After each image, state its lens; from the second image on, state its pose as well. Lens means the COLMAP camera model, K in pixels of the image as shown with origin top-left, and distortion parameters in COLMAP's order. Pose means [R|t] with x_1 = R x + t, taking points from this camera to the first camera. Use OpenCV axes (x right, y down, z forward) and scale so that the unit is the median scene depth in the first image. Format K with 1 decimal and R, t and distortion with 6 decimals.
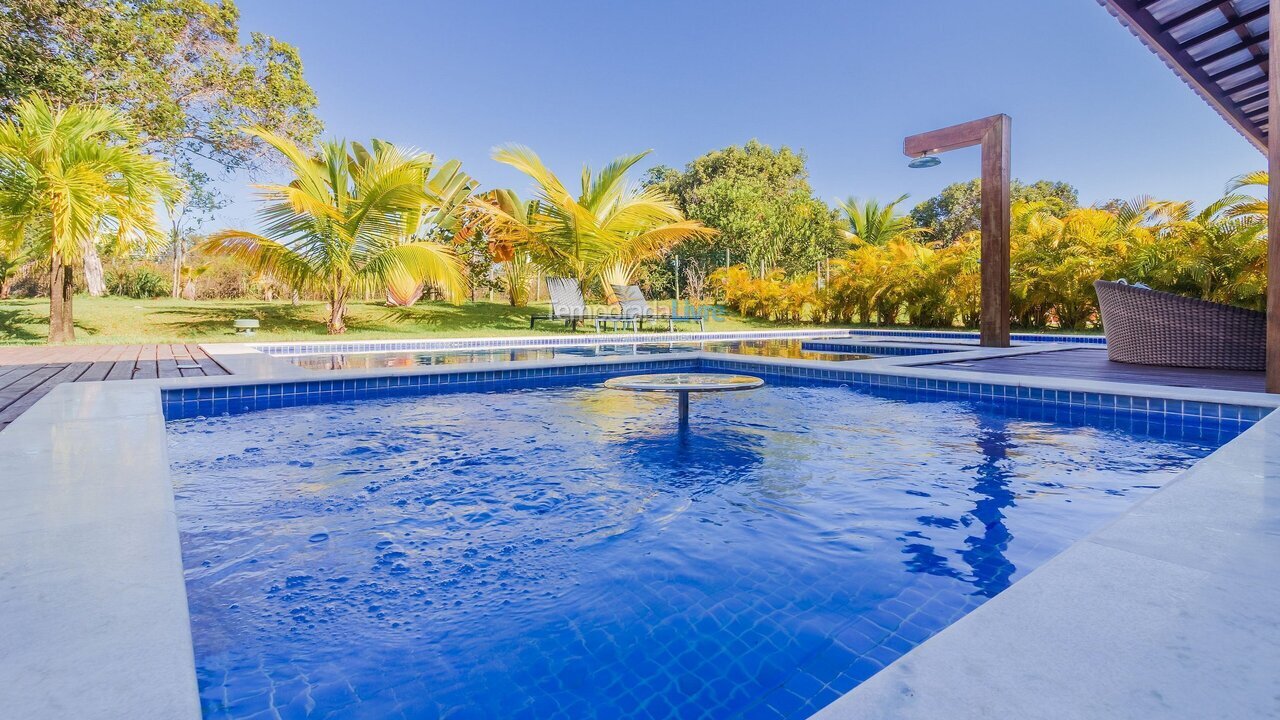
lens RADIAL K [[575.2, 0, 635.7], [0, 575.2, 379.0], [0, 0, 1]] dist [0.013076, -0.000197]
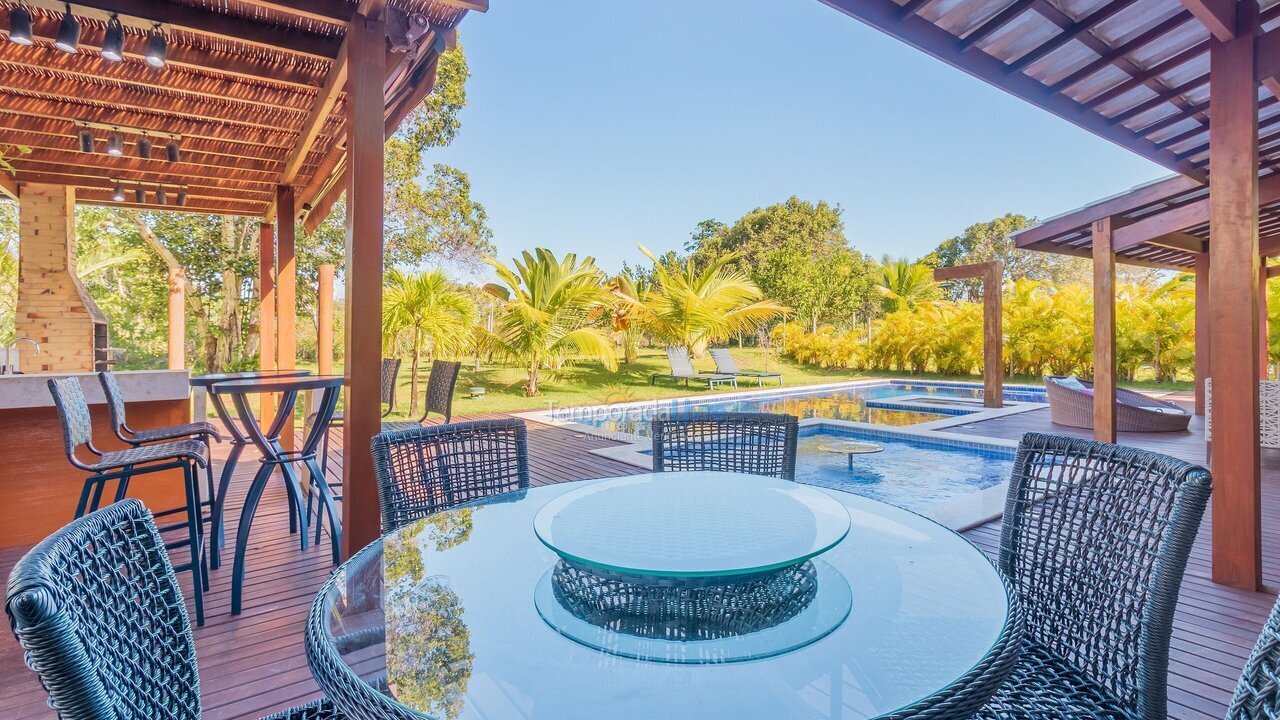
lens RADIAL K [[584.5, 0, 642.0], [0, 584.5, 411.2], [0, 0, 1]] dist [0.010409, 0.000229]
pose [[0.999700, -0.013838, -0.020184, -0.141478], [0.014159, 0.999775, 0.015811, -0.037948], [0.019961, -0.016092, 0.999671, -0.287831]]
